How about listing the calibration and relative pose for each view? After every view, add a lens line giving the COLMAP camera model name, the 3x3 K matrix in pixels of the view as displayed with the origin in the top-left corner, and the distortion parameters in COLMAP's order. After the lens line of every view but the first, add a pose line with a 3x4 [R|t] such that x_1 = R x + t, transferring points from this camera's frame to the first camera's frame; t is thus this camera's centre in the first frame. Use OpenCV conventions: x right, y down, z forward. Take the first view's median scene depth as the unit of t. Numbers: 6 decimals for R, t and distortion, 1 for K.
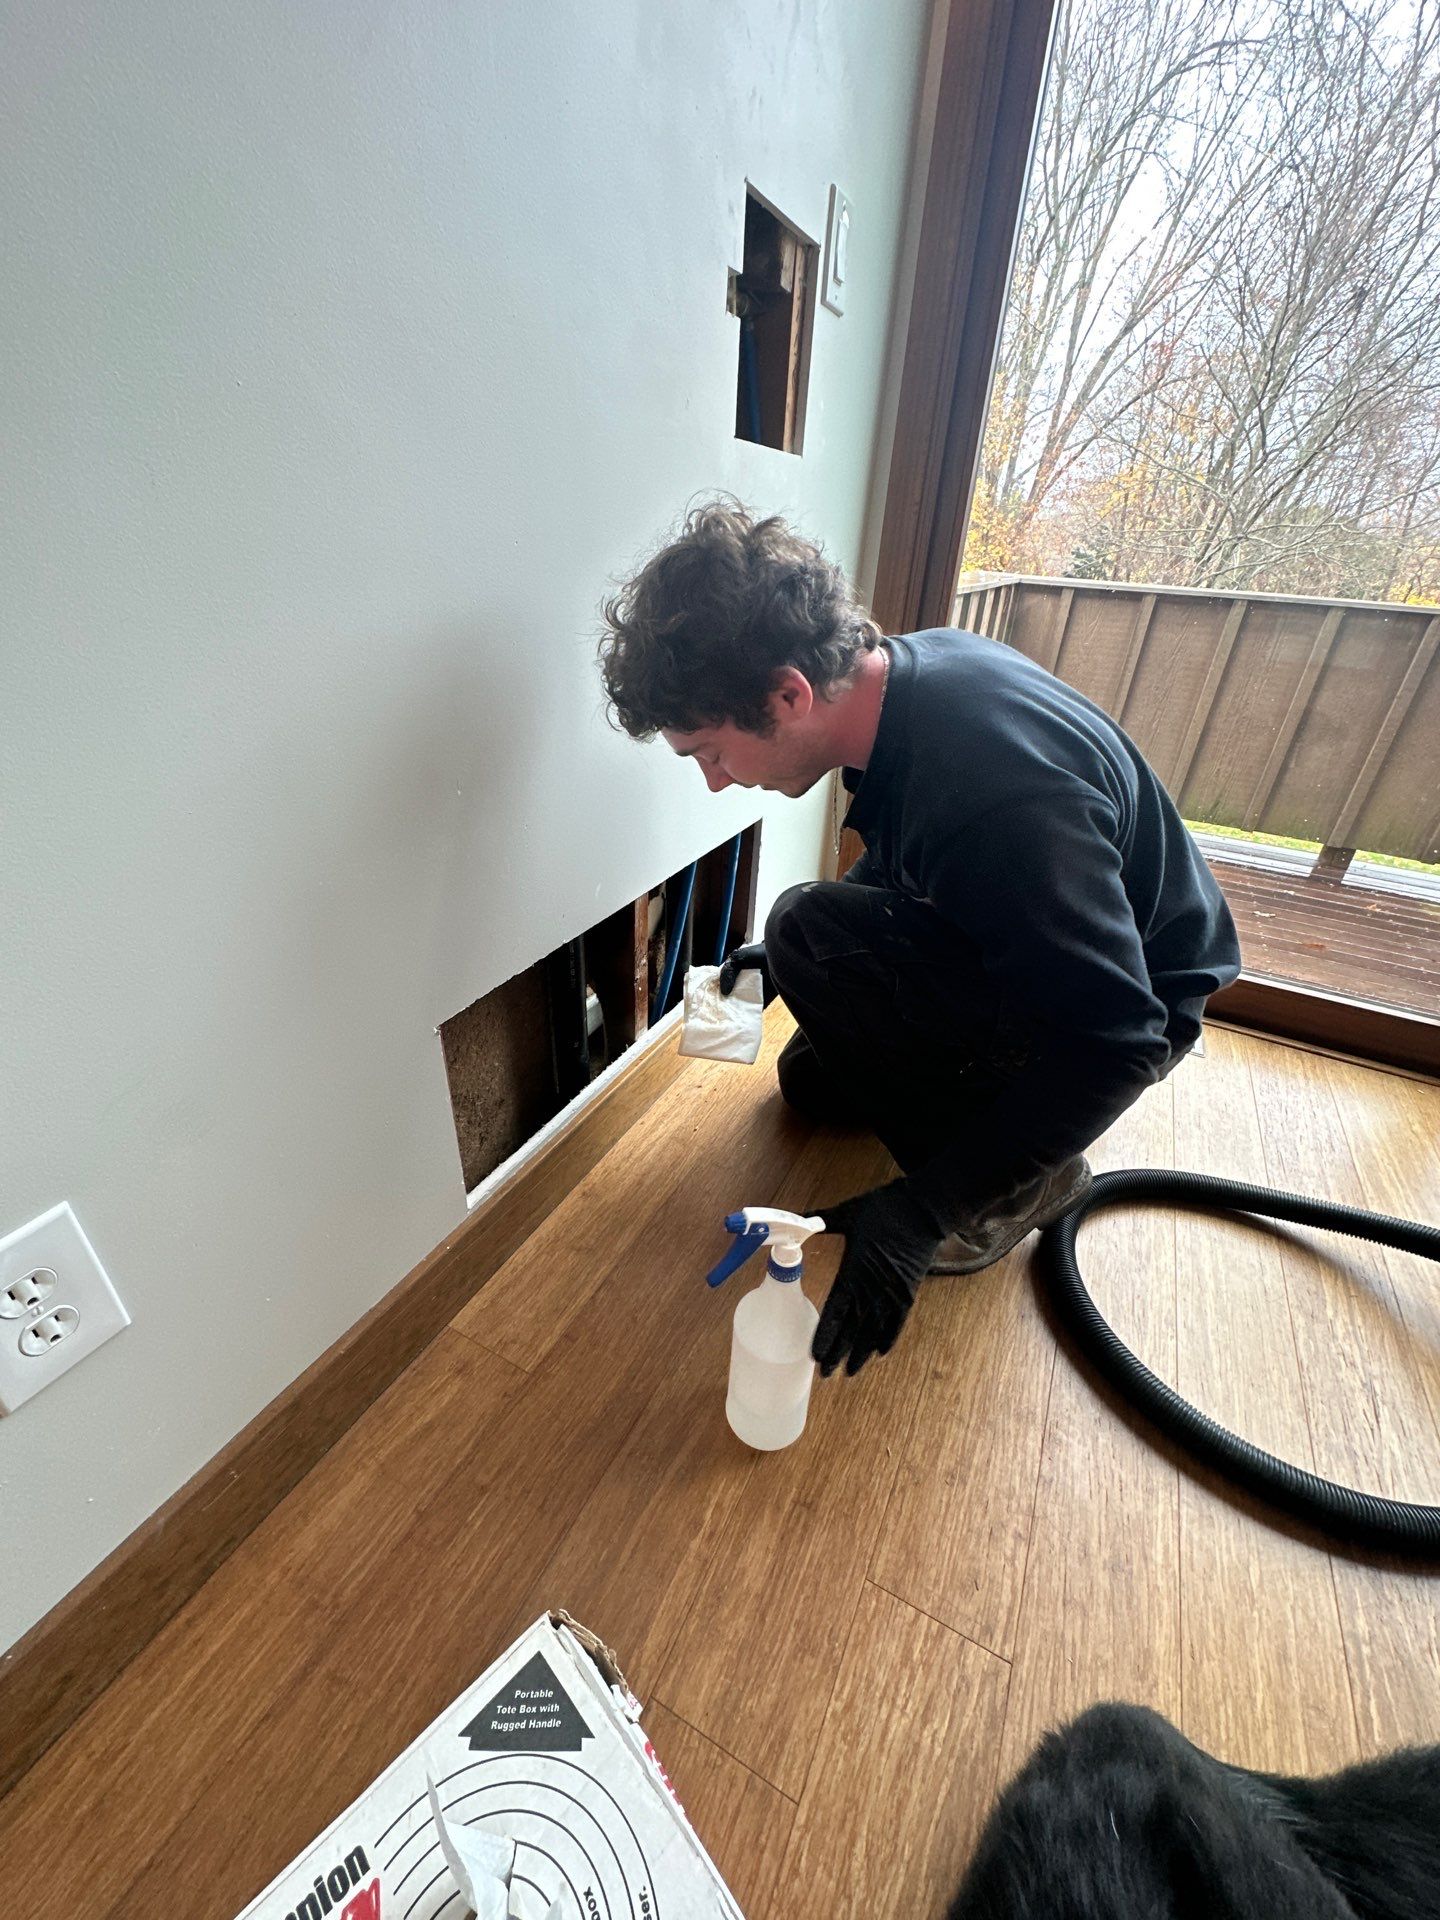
lens RADIAL K [[766.4, 0, 718.1], [0, 766.4, 961.4], [0, 0, 1]] dist [-0.002823, -0.000188]
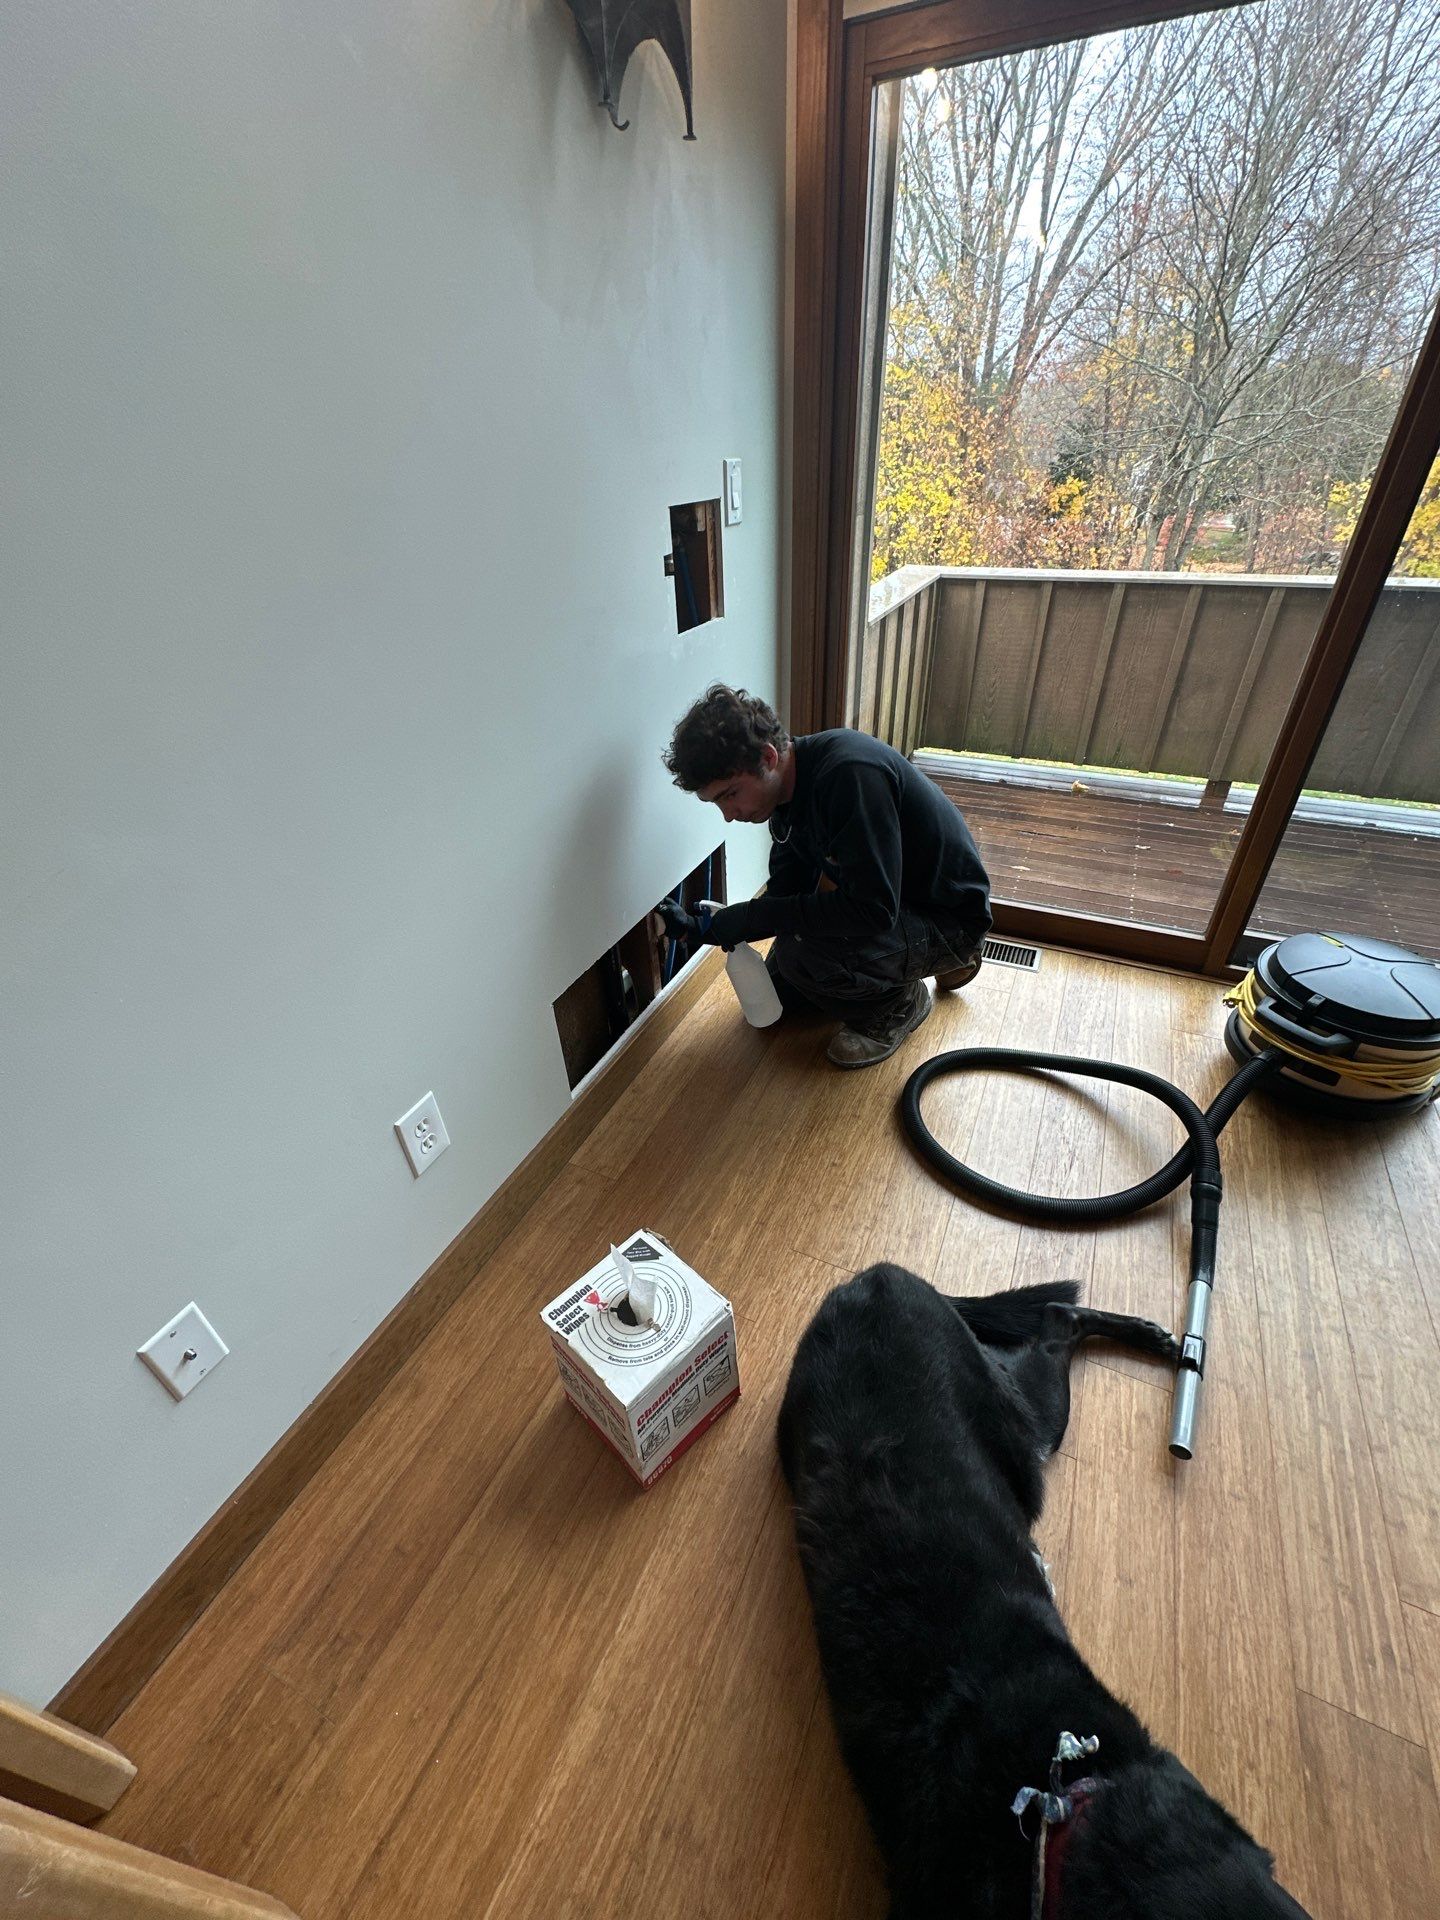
lens RADIAL K [[769.4, 0, 720.0], [0, 769.4, 960.0], [0, 0, 1]] dist [0.030943, 0.000048]
pose [[0.995715, -0.089378, -0.023718, 0.077369], [0.091066, 0.992323, 0.083680, -0.102604], [0.016057, -0.085481, 0.996210, -0.640411]]
